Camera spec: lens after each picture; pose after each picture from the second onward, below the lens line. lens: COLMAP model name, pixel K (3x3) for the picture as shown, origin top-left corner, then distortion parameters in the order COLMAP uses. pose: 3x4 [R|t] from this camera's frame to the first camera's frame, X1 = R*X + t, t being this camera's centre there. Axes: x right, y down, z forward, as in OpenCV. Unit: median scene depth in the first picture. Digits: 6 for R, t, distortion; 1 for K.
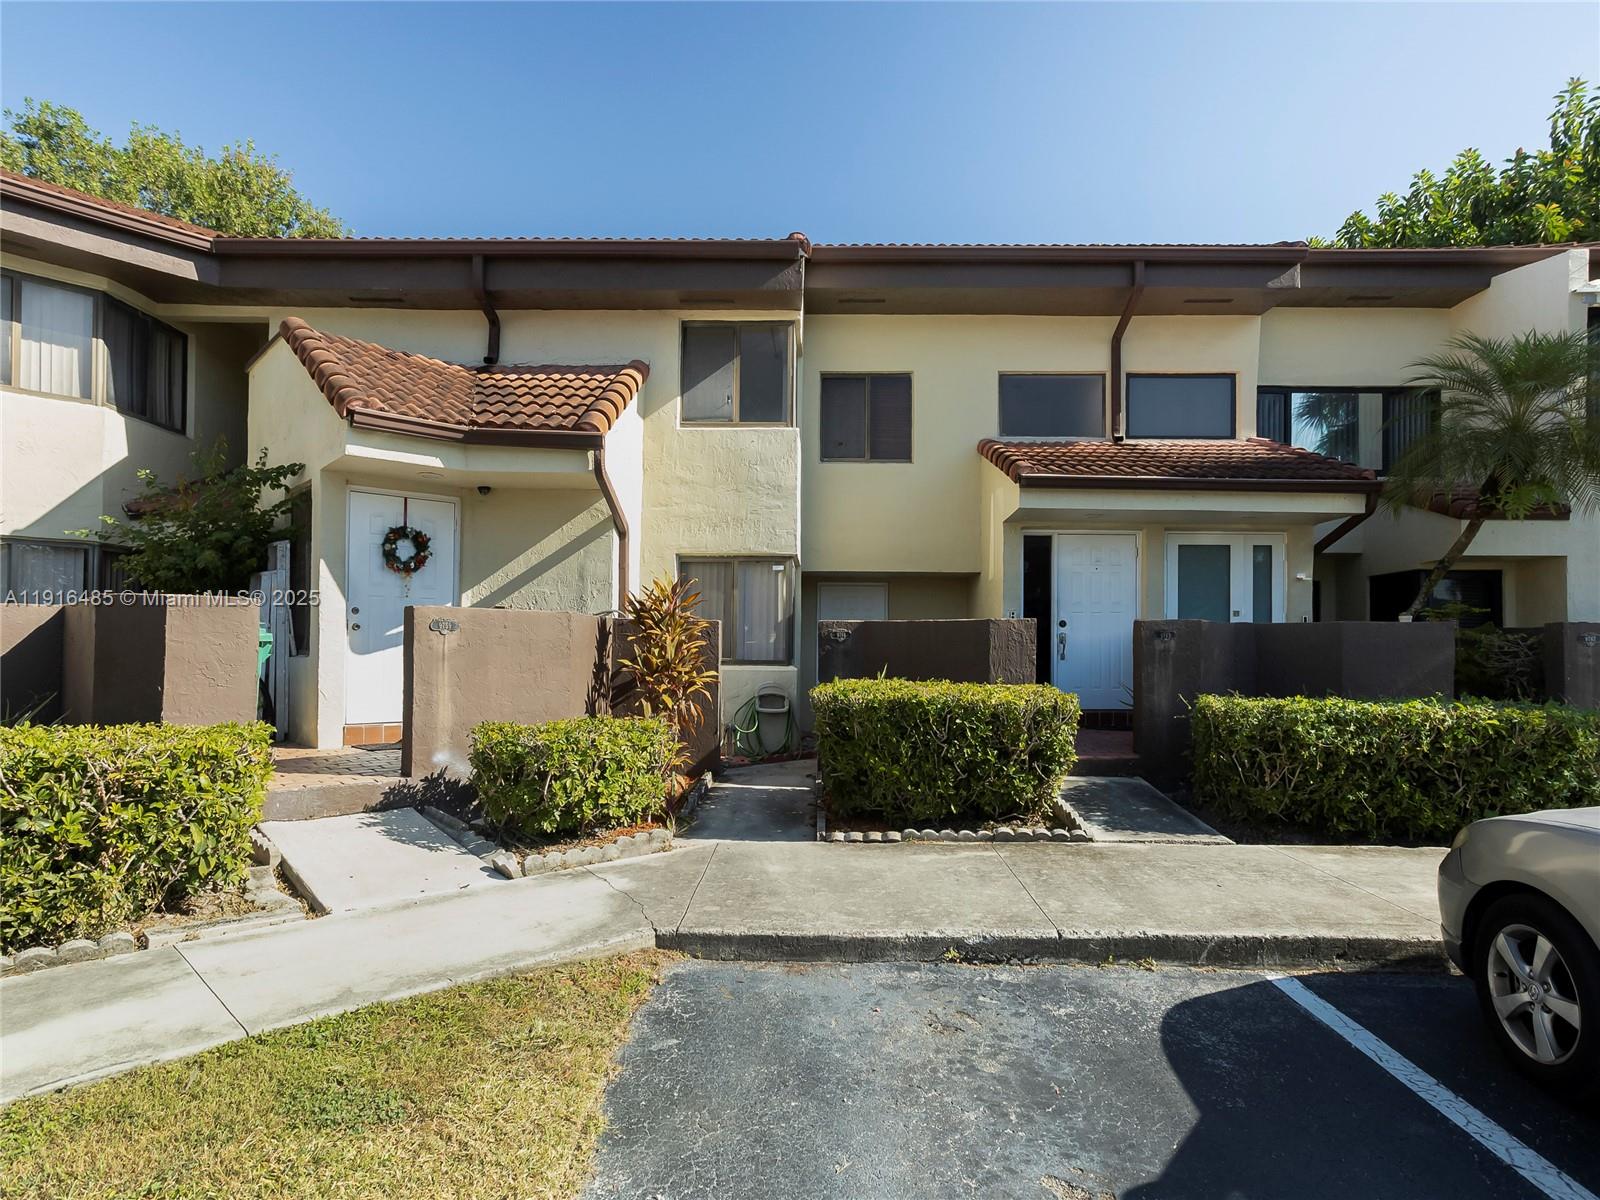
lens RADIAL K [[901.0, 0, 803.3], [0, 901.0, 639.9], [0, 0, 1]] dist [-0.002000, -0.000036]
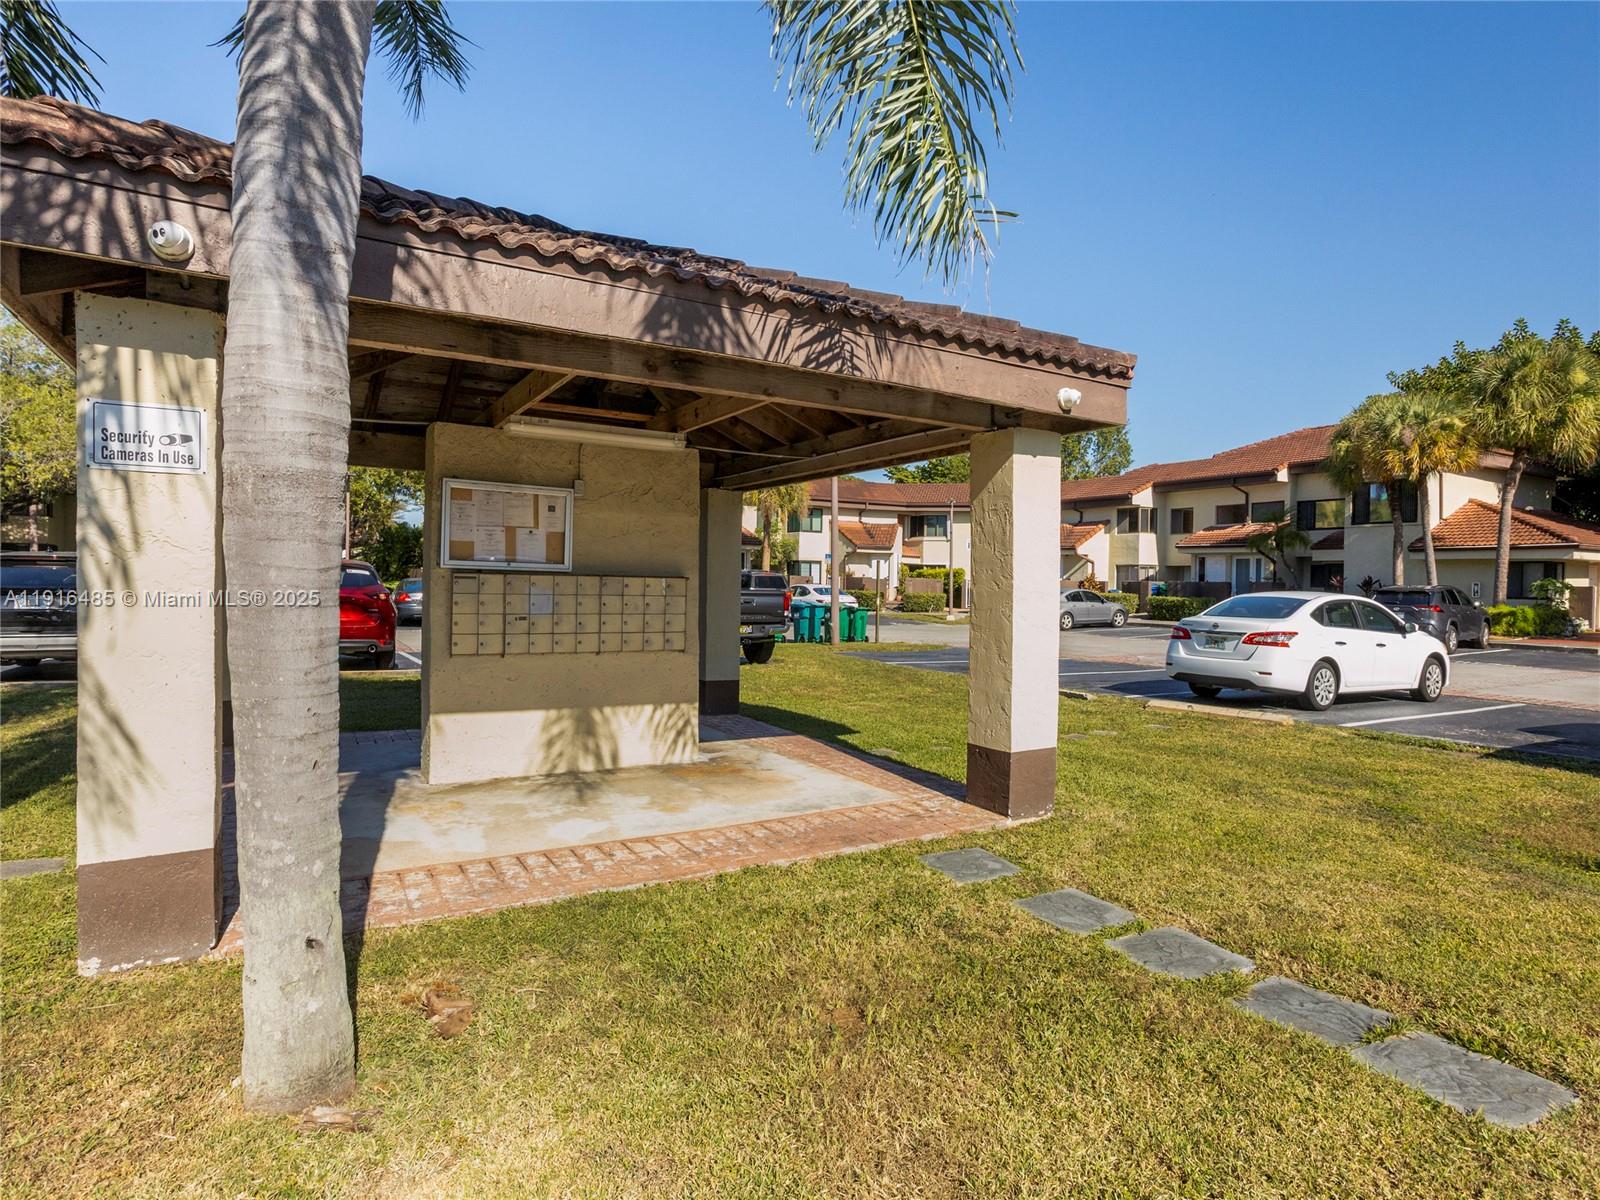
lens RADIAL K [[882.8, 0, 805.8], [0, 882.8, 576.9], [0, 0, 1]] dist [-0.036528, -0.000066]
pose [[0.513002, 0.000868, -0.858387, 2.633782], [0.004802, 0.999981, 0.003881, -0.059704], [0.858374, -0.006113, 0.512988, -2.346527]]
